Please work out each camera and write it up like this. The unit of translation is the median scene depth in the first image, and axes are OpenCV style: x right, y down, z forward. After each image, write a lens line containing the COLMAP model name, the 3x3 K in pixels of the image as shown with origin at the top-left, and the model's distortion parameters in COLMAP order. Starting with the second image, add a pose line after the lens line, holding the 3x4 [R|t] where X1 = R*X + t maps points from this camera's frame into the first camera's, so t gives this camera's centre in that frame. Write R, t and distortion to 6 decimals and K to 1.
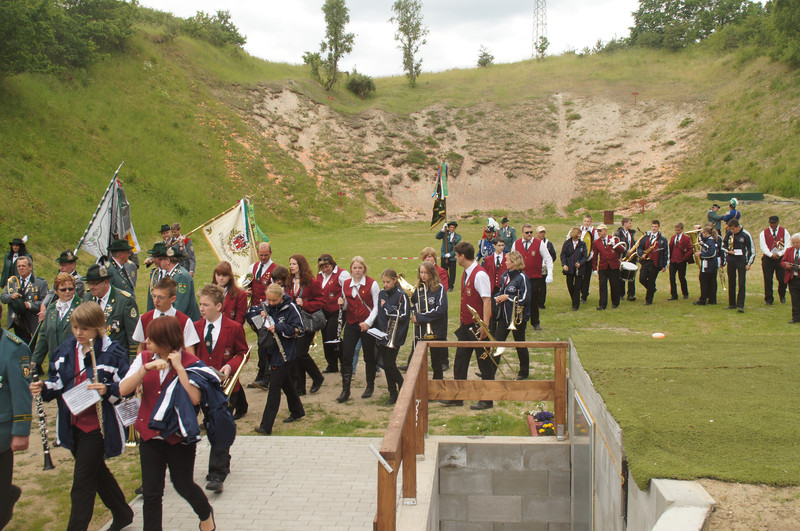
lens RADIAL K [[964.9, 0, 400.0], [0, 964.9, 264.7], [0, 0, 1]] dist [0.013853, 0.000000]
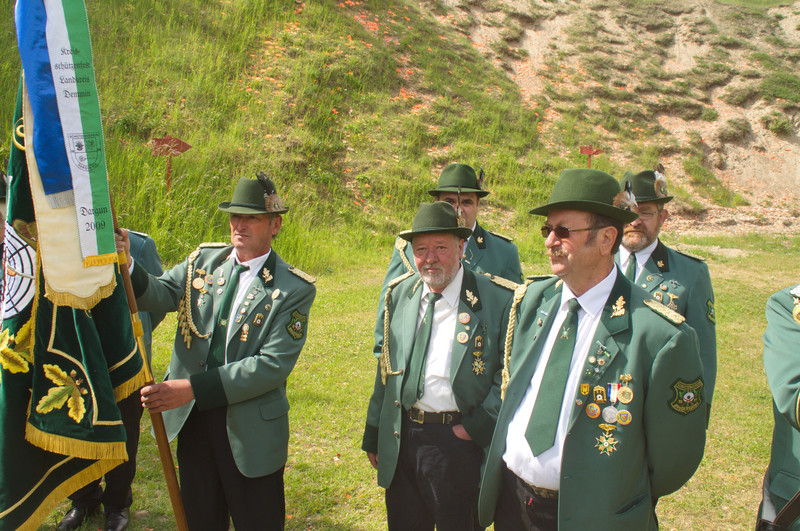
lens RADIAL K [[818.3, 0, 398.7], [0, 818.3, 264.9], [0, 0, 1]] dist [-0.002330, 0.000000]
pose [[0.940509, 0.088874, -0.327939, -0.020608], [-0.073911, 0.995586, 0.057842, -0.037298], [0.331633, -0.030162, 0.942926, 0.586943]]
